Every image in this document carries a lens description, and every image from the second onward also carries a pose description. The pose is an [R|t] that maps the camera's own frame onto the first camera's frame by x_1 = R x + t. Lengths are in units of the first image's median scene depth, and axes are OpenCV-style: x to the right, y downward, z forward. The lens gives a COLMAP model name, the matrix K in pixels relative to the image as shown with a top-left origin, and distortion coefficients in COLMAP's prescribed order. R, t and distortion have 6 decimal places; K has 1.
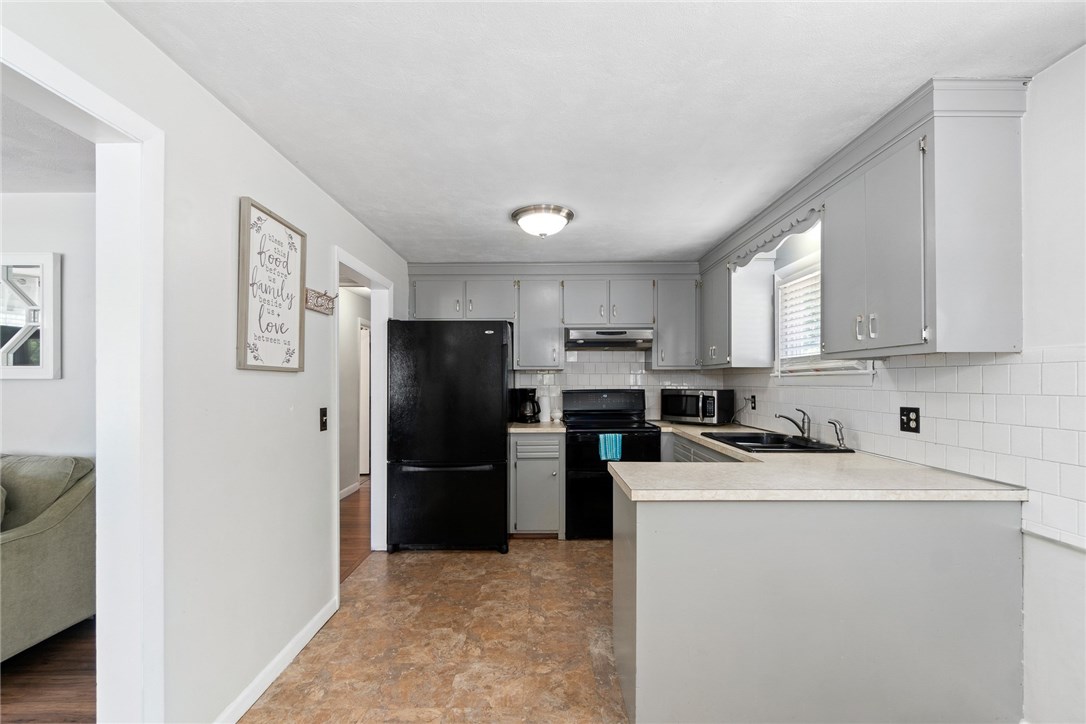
lens RADIAL K [[469.0, 0, 542.6], [0, 469.0, 378.5], [0, 0, 1]] dist [-0.010969, 0.002439]
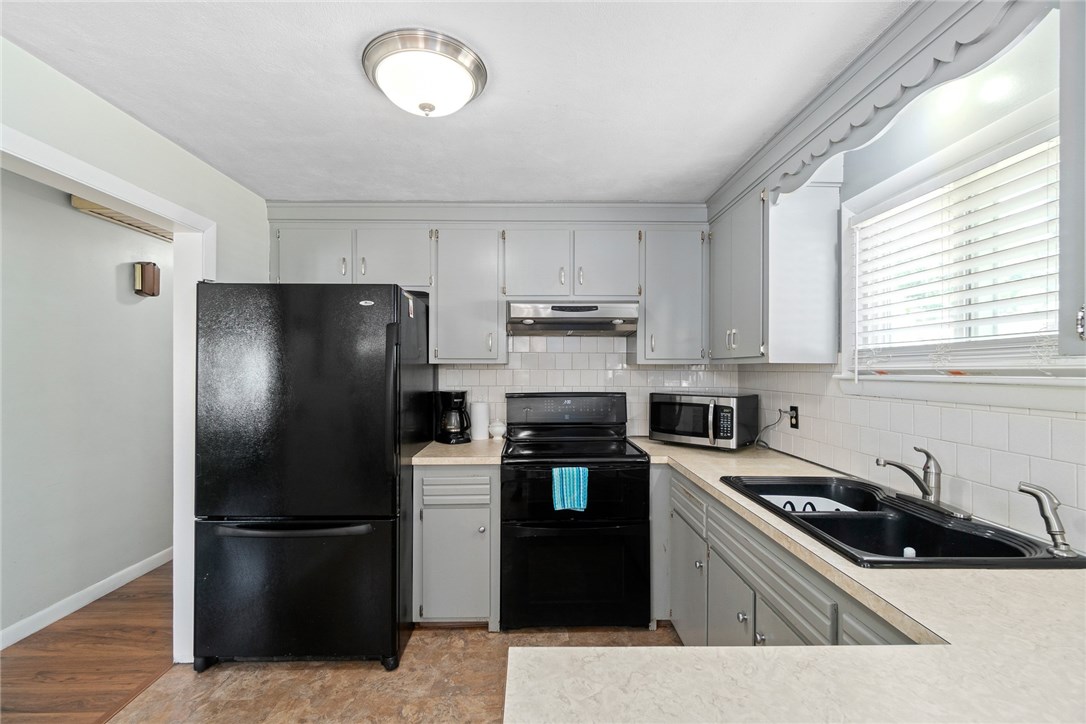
lens RADIAL K [[469.0, 0, 535.9], [0, 469.0, 369.0], [0, 0, 1]] dist [-0.010969, 0.002439]
pose [[0.999850, 0.003840, 0.016874, 0.091620], [-0.003923, 0.999981, 0.004849, -0.017842], [-0.016855, -0.004914, 0.999846, 0.390000]]
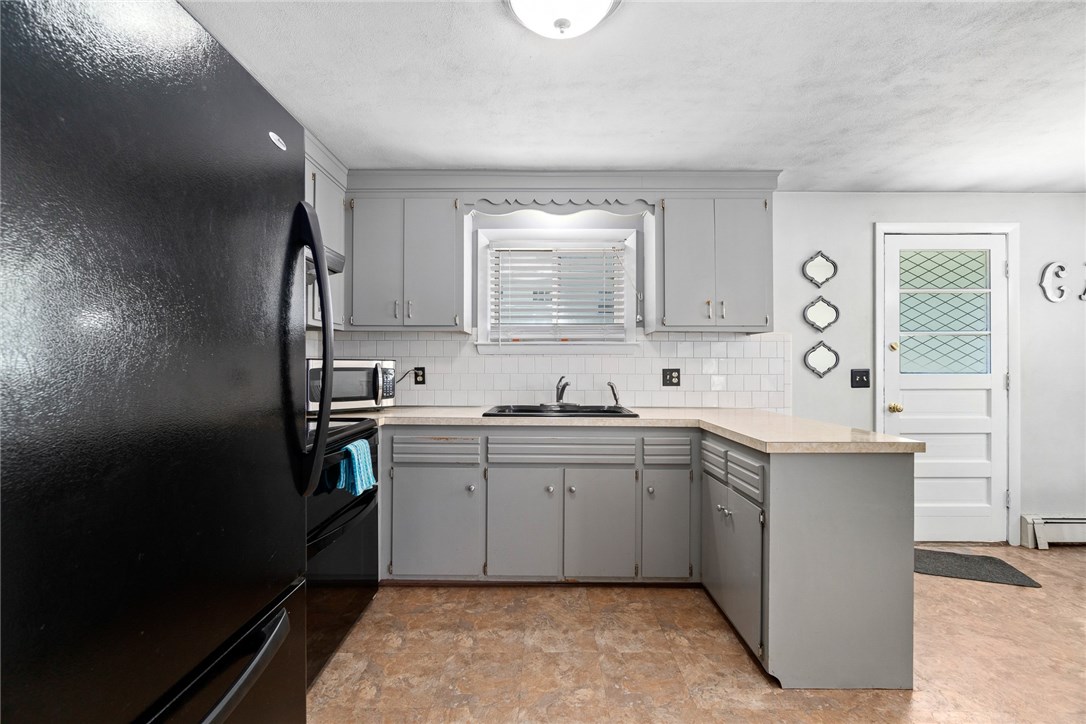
lens RADIAL K [[469.0, 0, 541.8], [0, 469.0, 361.1], [0, 0, 1]] dist [-0.010969, 0.002439]
pose [[0.013126, 0.014384, 0.999810, -0.387207], [-0.007859, 0.999867, -0.014281, 0.036996], [-0.999883, -0.007670, 0.013238, 0.822749]]
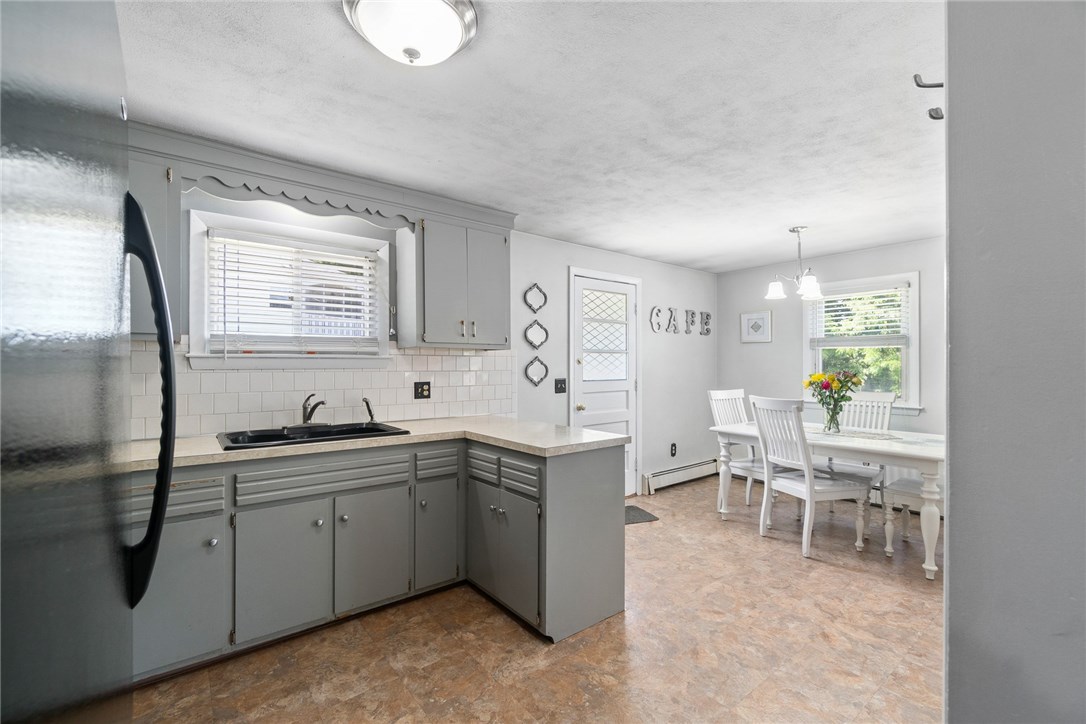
lens RADIAL K [[469.0, 0, 545.7], [0, 469.0, 360.6], [0, 0, 1]] dist [-0.010969, 0.002439]
pose [[-0.617584, 0.011744, 0.786417, -0.371369], [-0.002248, 0.999858, -0.016697, 0.010788], [-0.786502, -0.012080, -0.617470, 0.962633]]
